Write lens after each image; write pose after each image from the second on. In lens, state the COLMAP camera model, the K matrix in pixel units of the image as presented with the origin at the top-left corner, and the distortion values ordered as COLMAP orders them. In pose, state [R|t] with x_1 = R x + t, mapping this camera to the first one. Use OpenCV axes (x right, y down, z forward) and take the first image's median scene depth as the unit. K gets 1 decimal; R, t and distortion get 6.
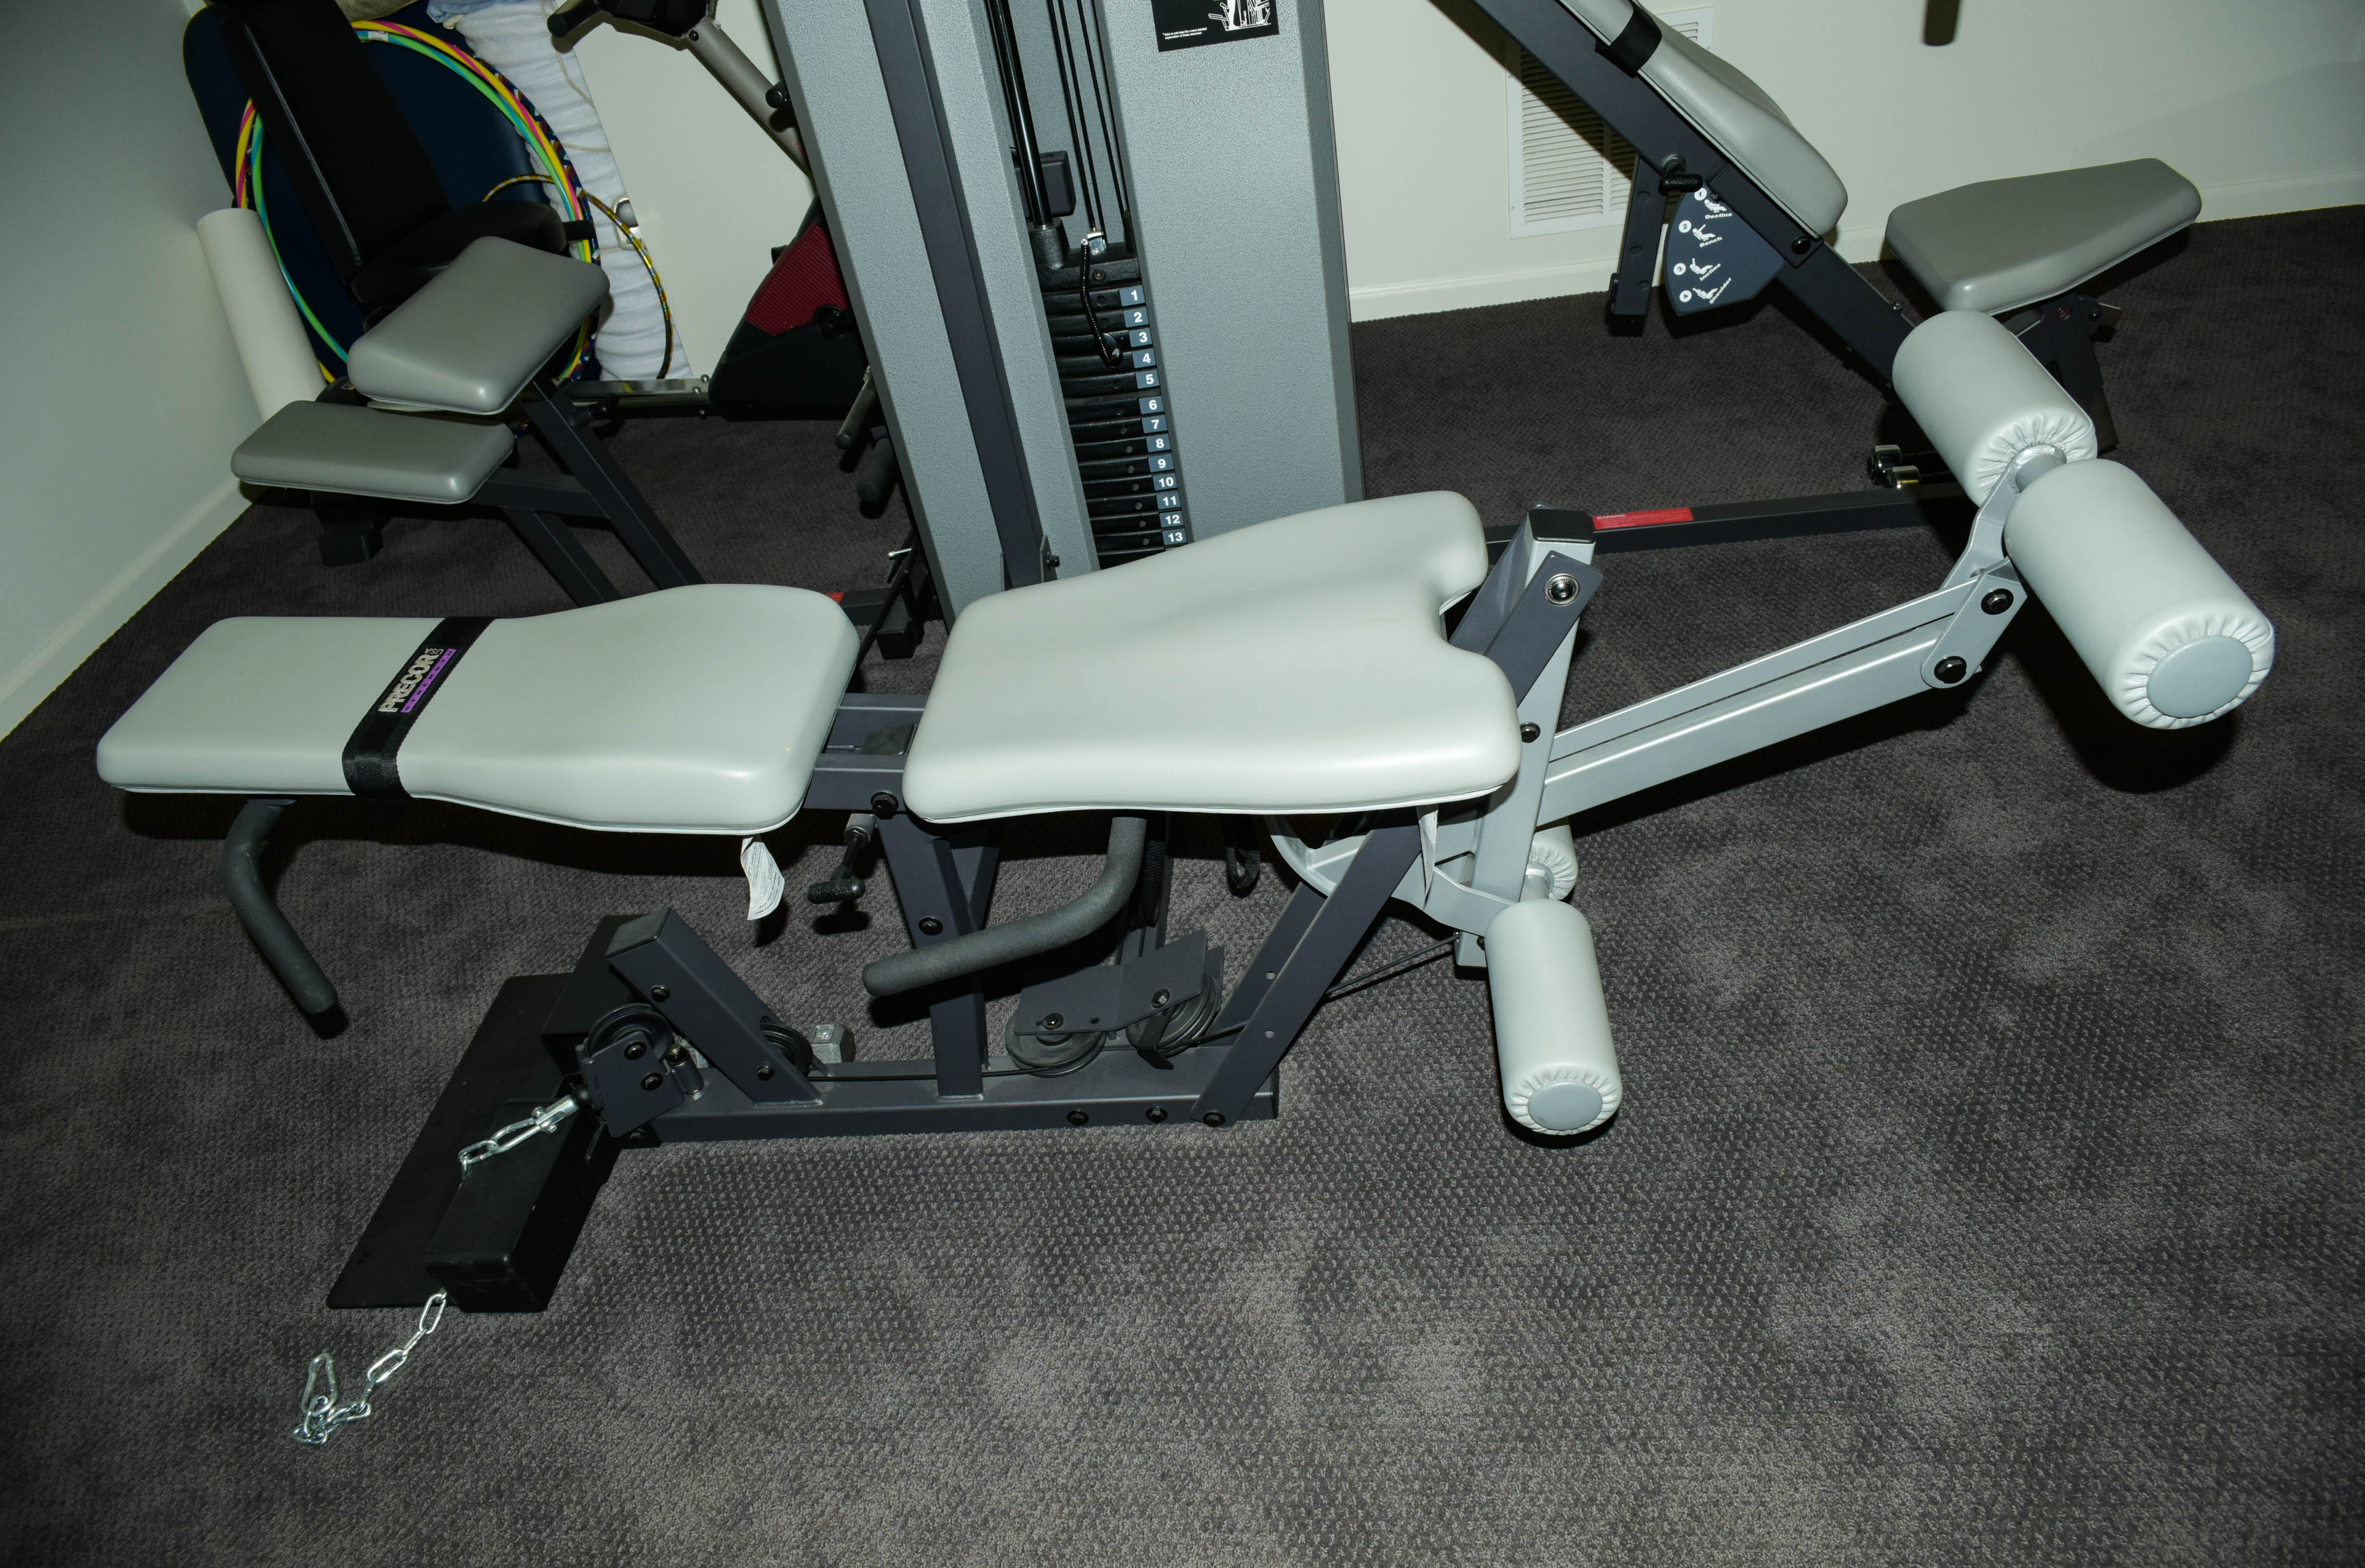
lens RADIAL K [[1507.9, 0, 1182.5], [0, 1507.9, 784.0], [0, 0, 1]] dist [-0.005777, -0.001256]
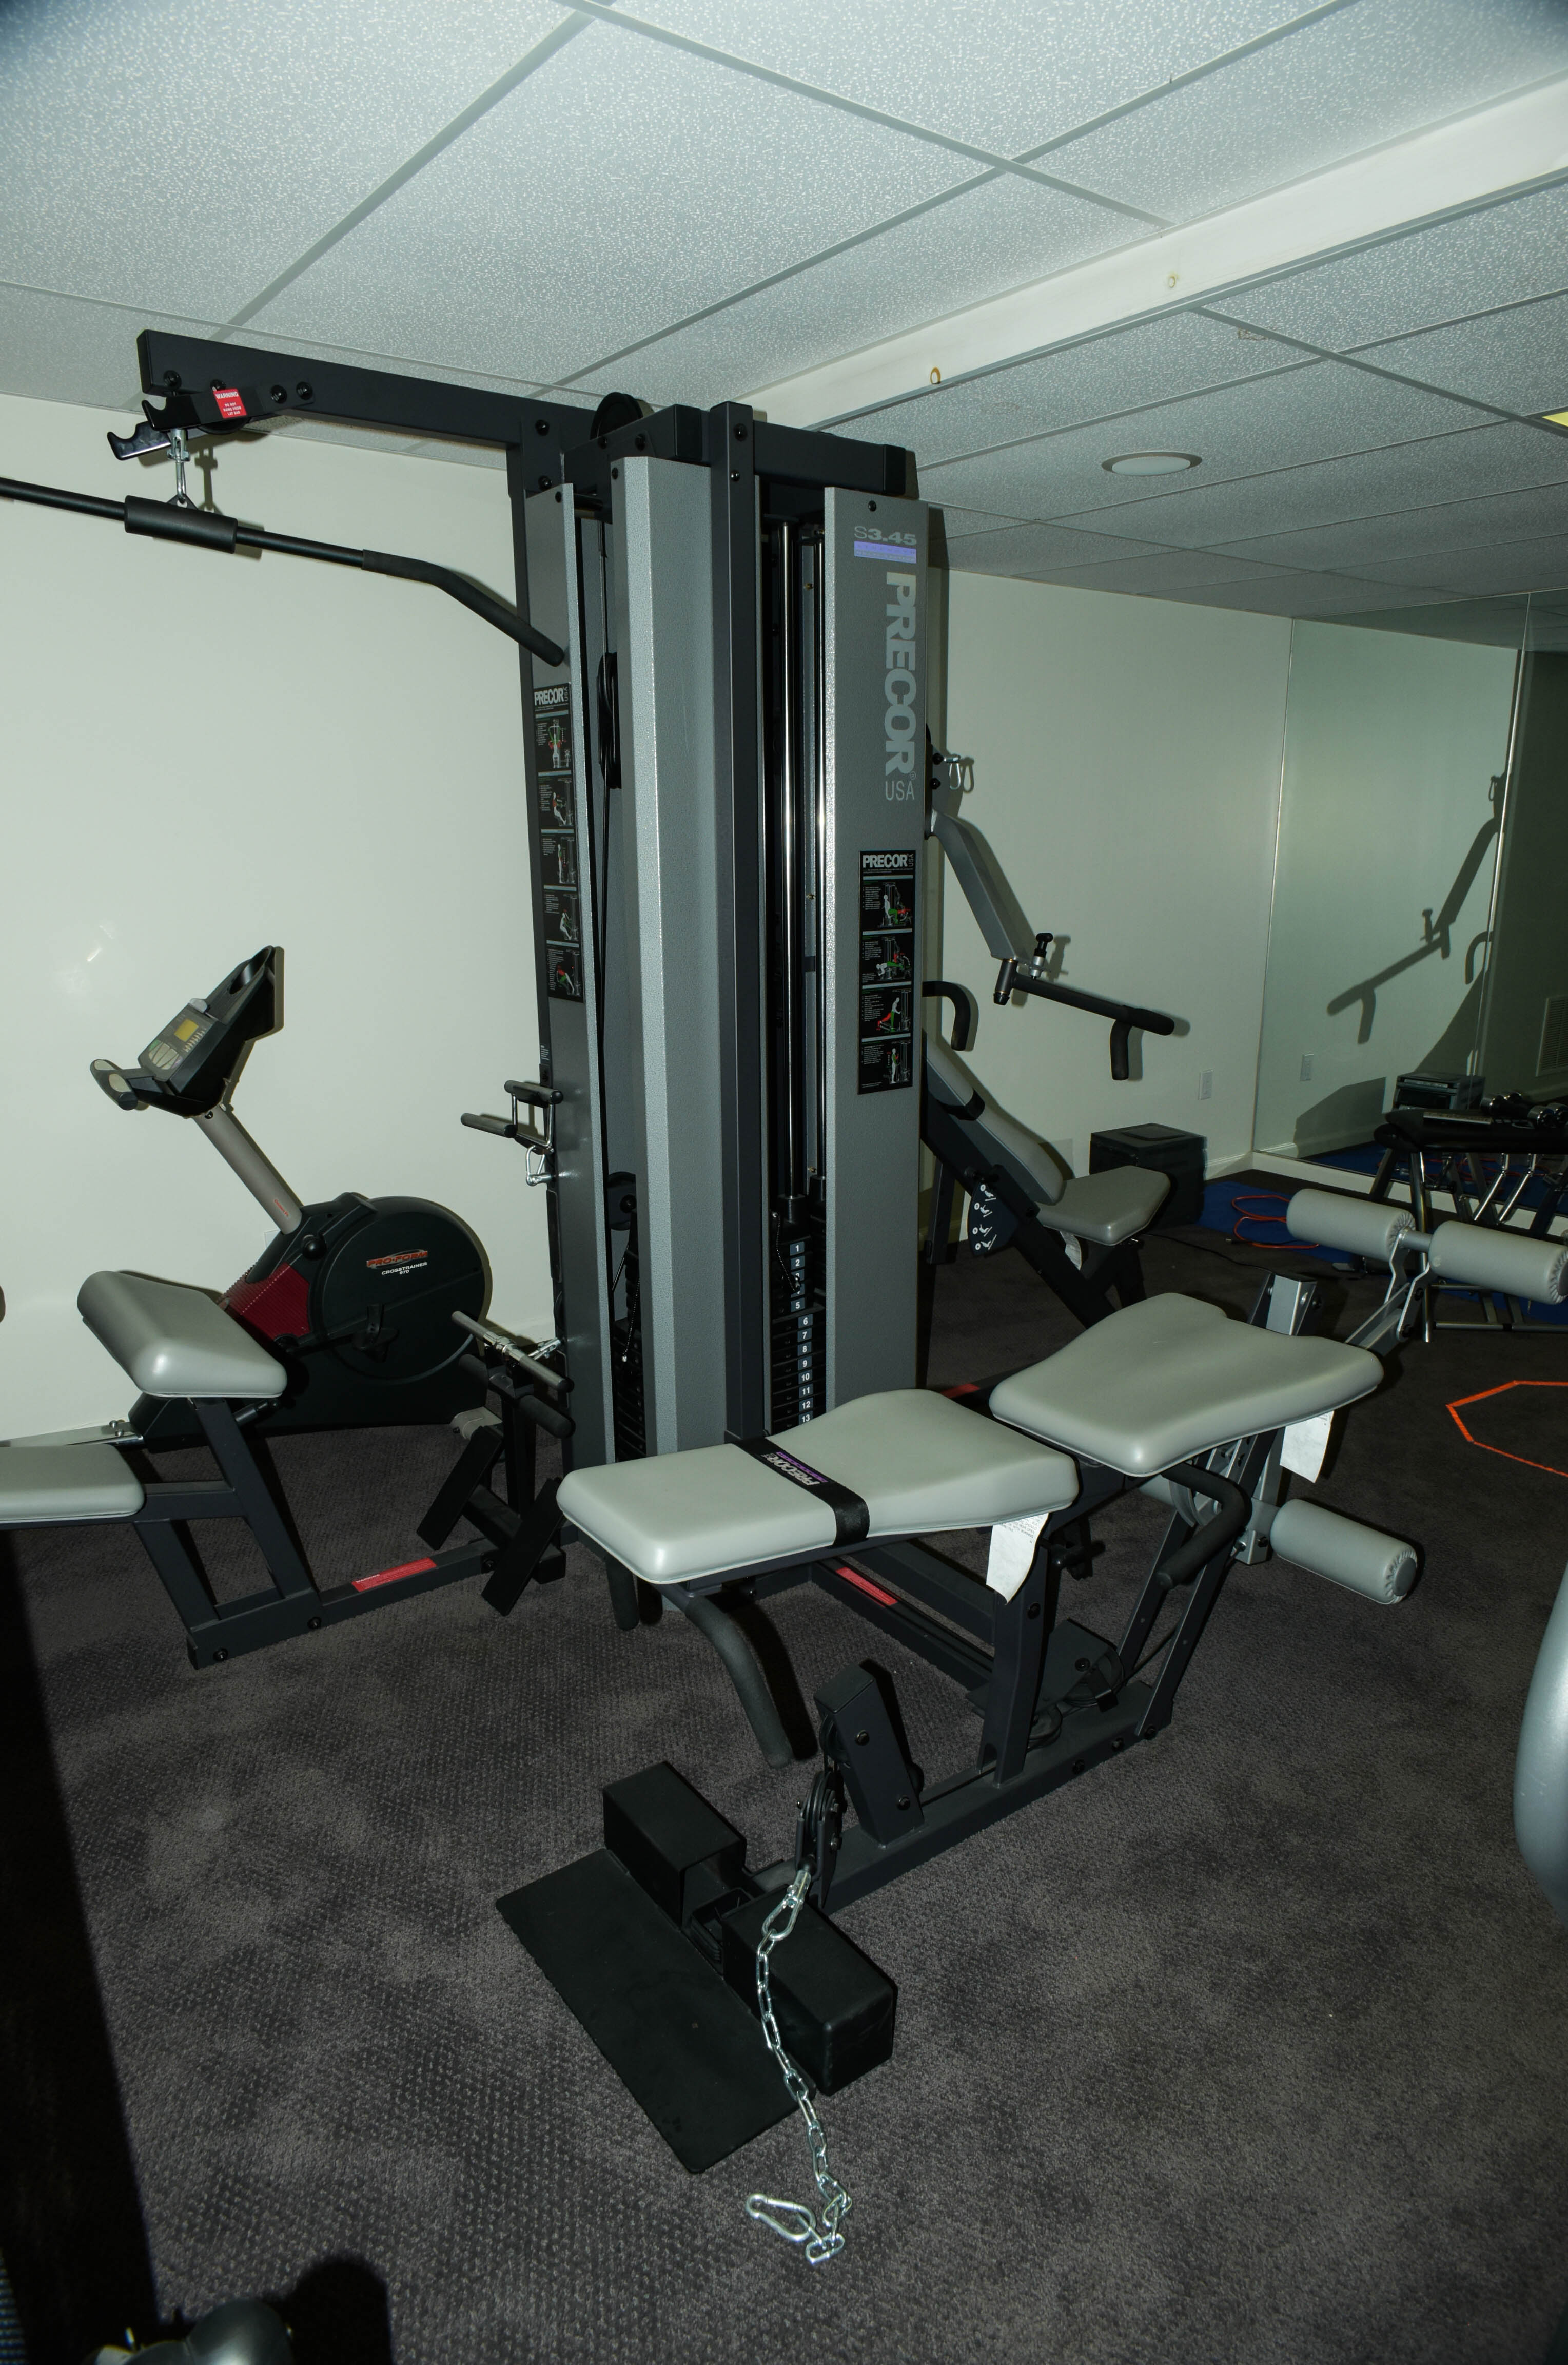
lens RADIAL K [[1418.3, 0, 784.0], [0, 1418.3, 1182.5], [0, 0, 1]] dist [-0.002201, -0.000137]
pose [[0.754888, -0.020216, 0.655542, -1.130054], [0.324635, 0.880008, -0.346695, 0.117502], [-0.569874, 0.474528, 0.670870, 0.044009]]
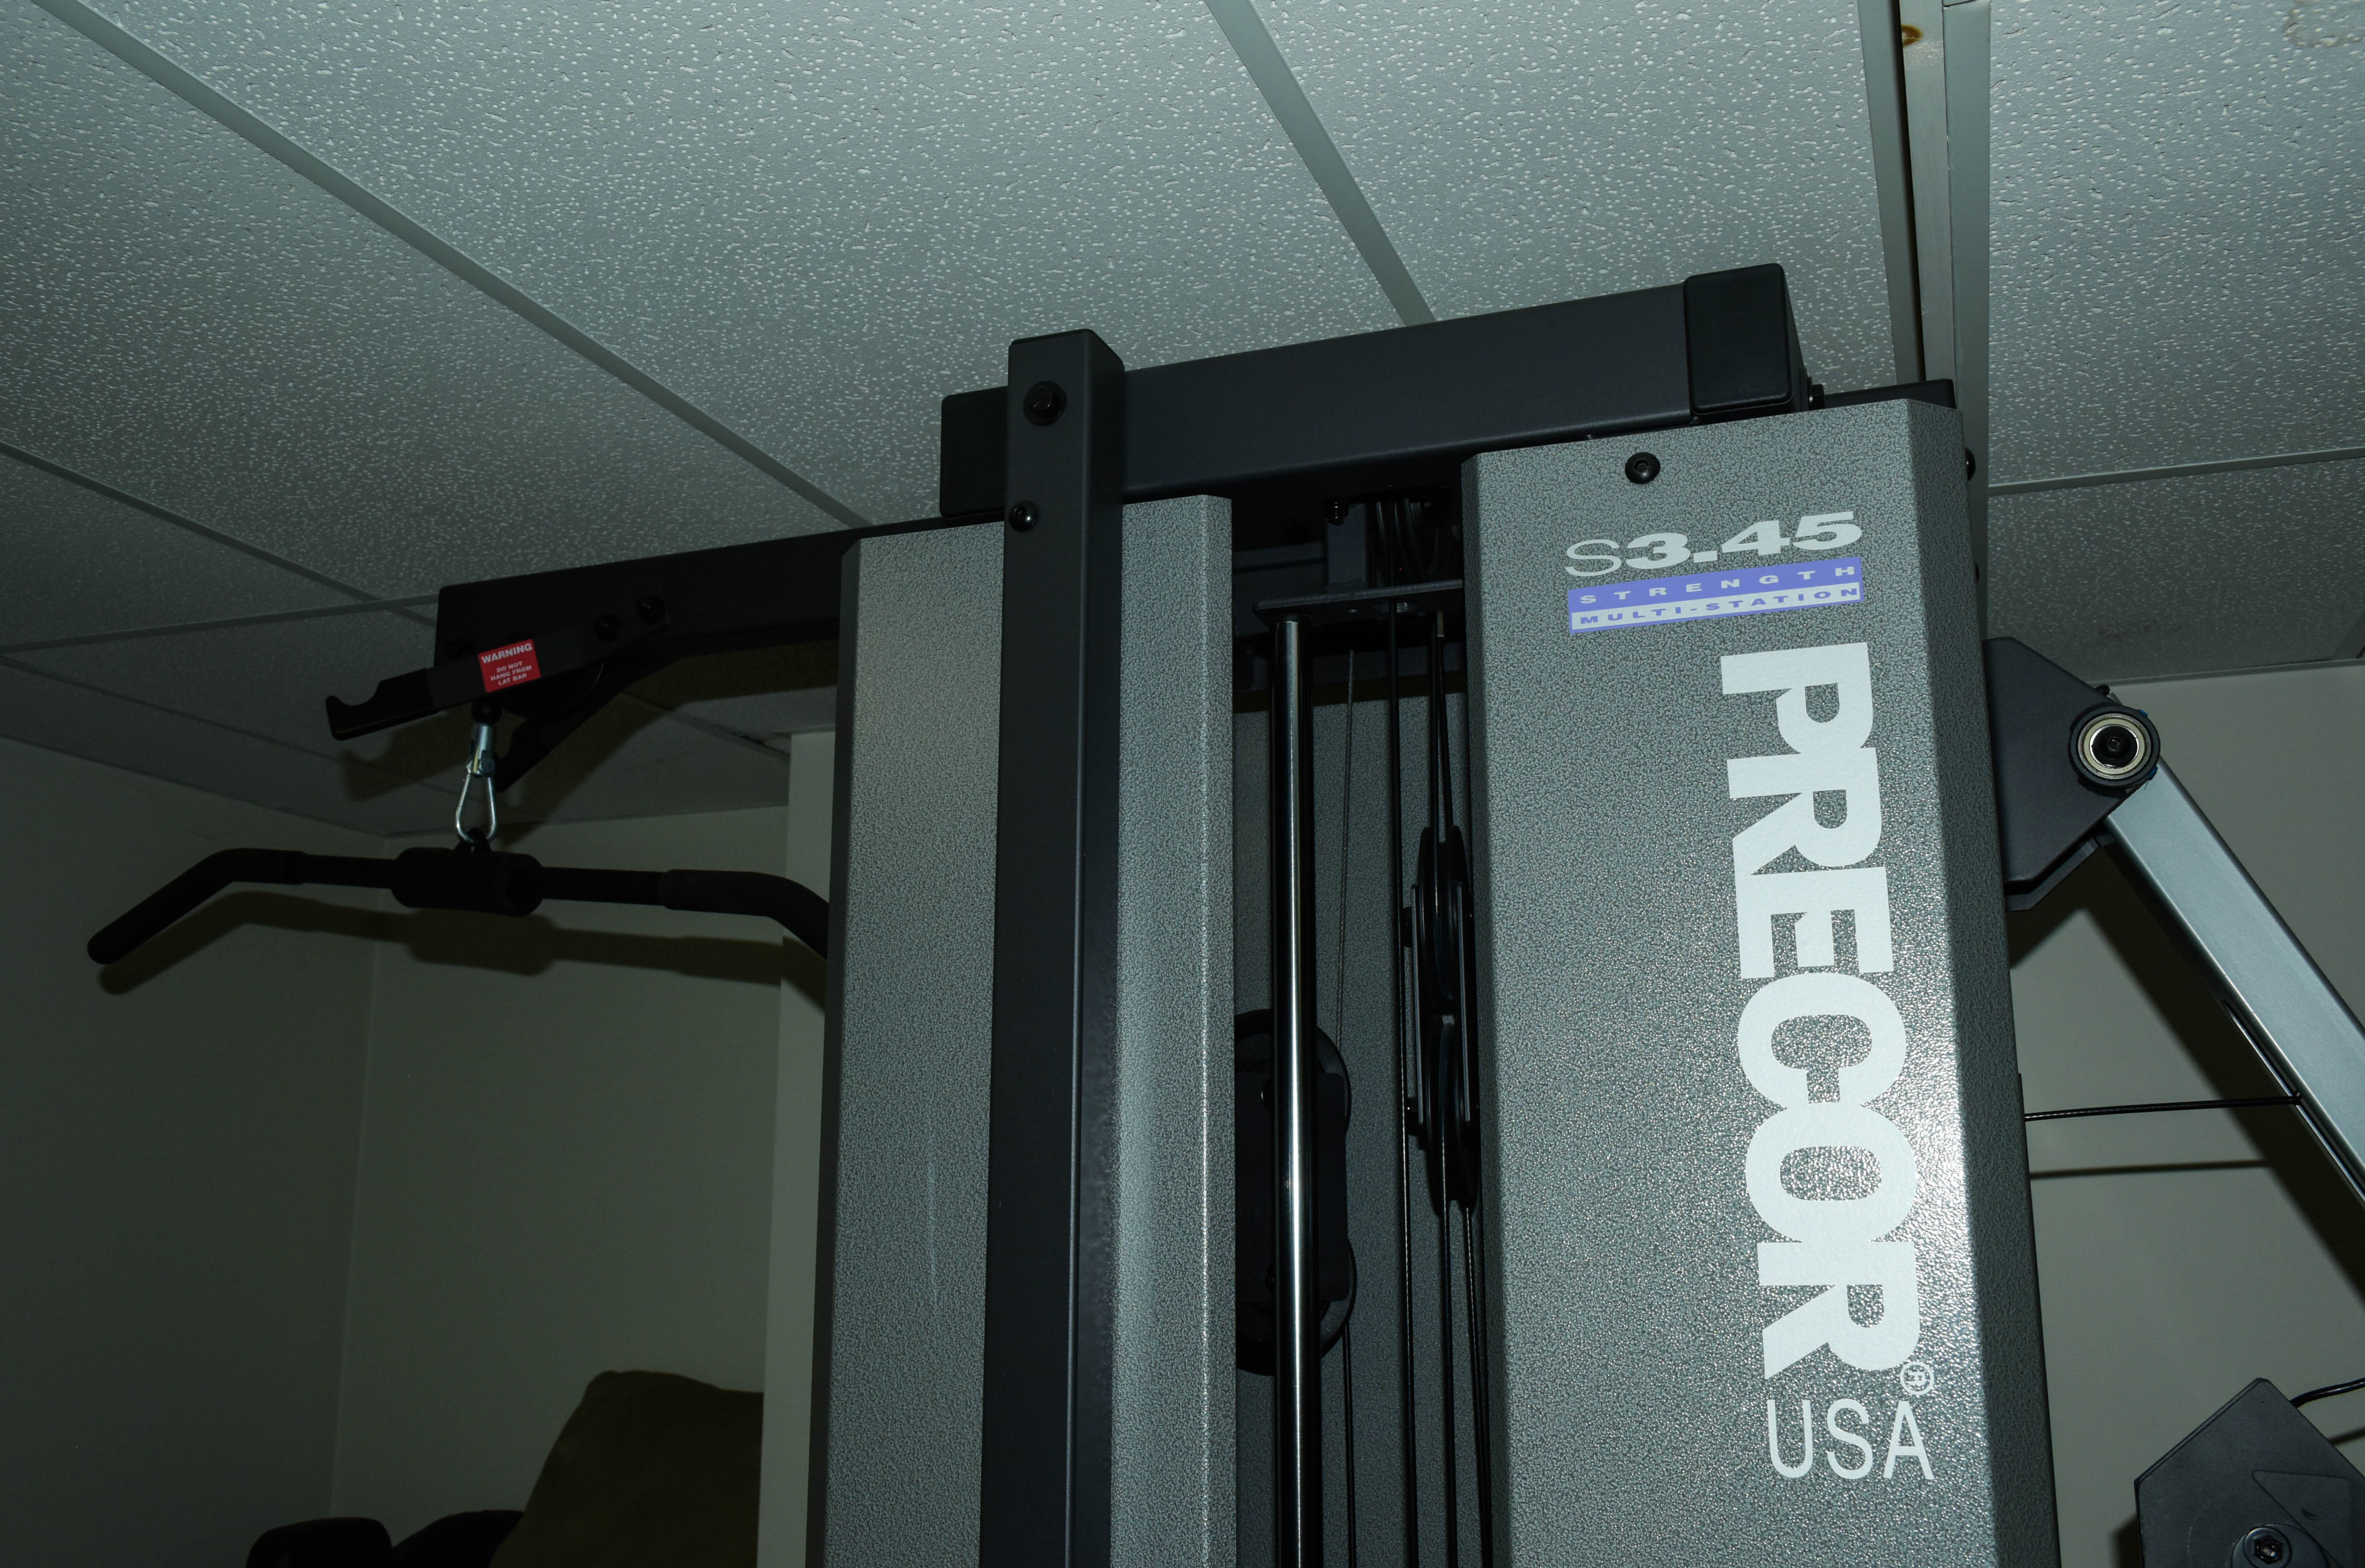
lens RADIAL K [[2110.4, 0, 1181.7], [0, 2110.4, 793.9], [0, 0, 1]] dist [-0.011943, -0.004637]
pose [[0.945484, 0.080012, -0.315687, -0.010244], [-0.293092, 0.631649, -0.717716, -0.408705], [0.141978, 0.771114, 0.620665, 0.299471]]
